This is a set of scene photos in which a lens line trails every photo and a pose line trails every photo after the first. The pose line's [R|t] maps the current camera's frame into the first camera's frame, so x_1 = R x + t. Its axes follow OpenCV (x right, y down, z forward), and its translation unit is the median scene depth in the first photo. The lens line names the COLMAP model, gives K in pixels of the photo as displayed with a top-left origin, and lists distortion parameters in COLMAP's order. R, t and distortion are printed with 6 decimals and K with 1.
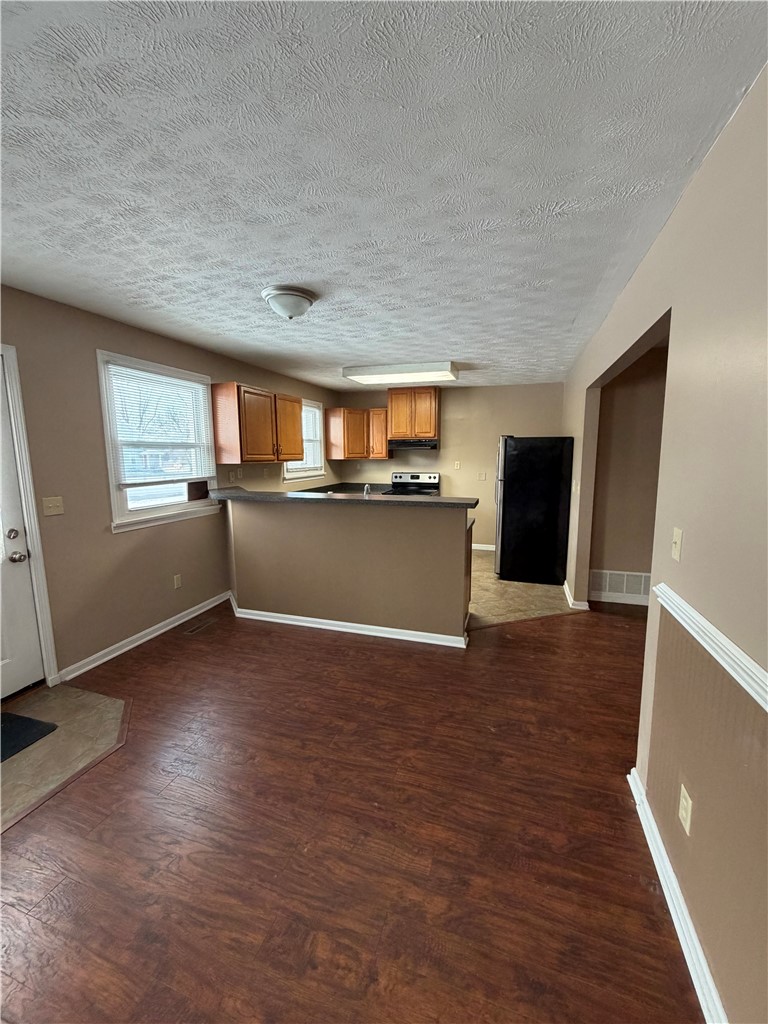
lens RADIAL K [[409.7, 0, 384.0], [0, 409.7, 512.0], [0, 0, 1]] dist [0.000505, 0.000295]
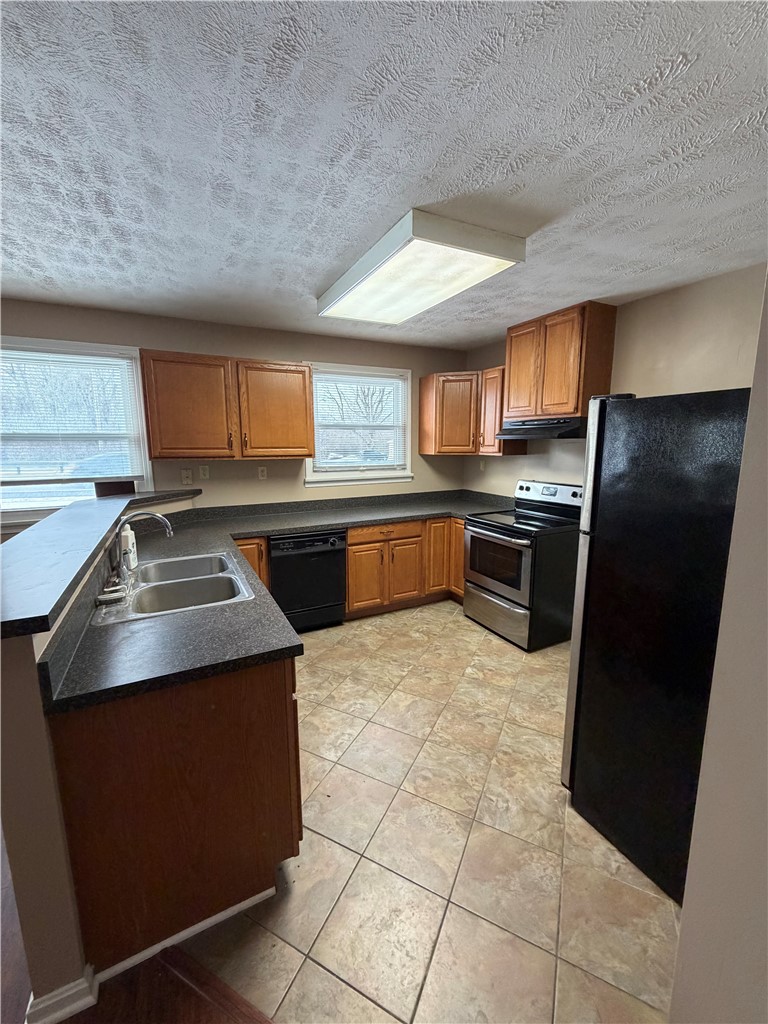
lens RADIAL K [[409.7, 0, 384.0], [0, 409.7, 512.0], [0, 0, 1]] dist [0.000505, 0.000295]
pose [[0.711264, 0.117964, -0.692956, 0.310386], [-0.099313, 0.992793, 0.067070, -0.077141], [0.695874, 0.021115, 0.717854, 0.500558]]
